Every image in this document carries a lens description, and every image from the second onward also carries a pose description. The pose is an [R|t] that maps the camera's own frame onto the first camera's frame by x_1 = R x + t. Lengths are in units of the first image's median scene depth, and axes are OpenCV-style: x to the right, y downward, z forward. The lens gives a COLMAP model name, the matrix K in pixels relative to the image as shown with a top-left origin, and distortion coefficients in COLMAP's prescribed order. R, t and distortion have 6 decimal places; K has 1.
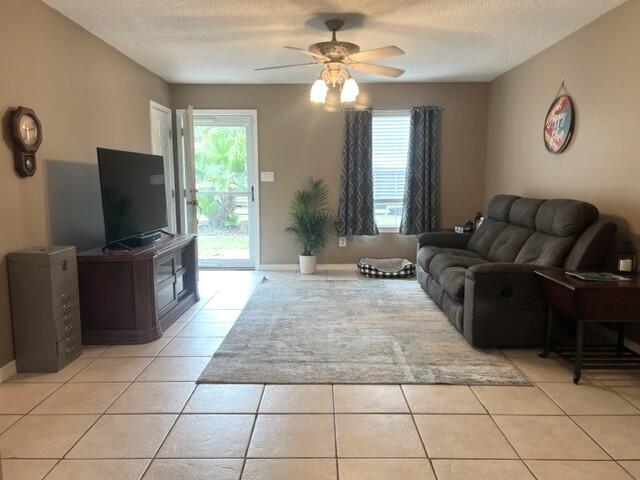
lens RADIAL K [[479.3, 0, 320.0], [0, 479.3, 240.0], [0, 0, 1]] dist [0.084465, -0.113723]
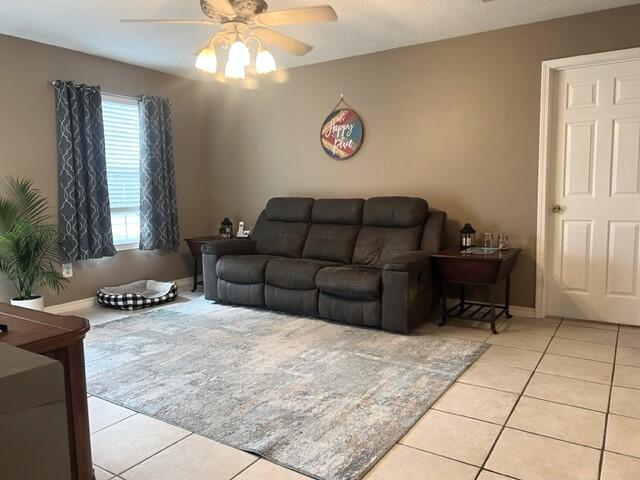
lens RADIAL K [[479.3, 0, 320.0], [0, 479.3, 240.0], [0, 0, 1]] dist [0.084465, -0.113723]
pose [[0.525322, -0.089998, 0.846131, -0.552433], [0.113829, 0.992886, 0.034936, -0.036182], [-0.843255, 0.077962, 0.531829, 0.483701]]
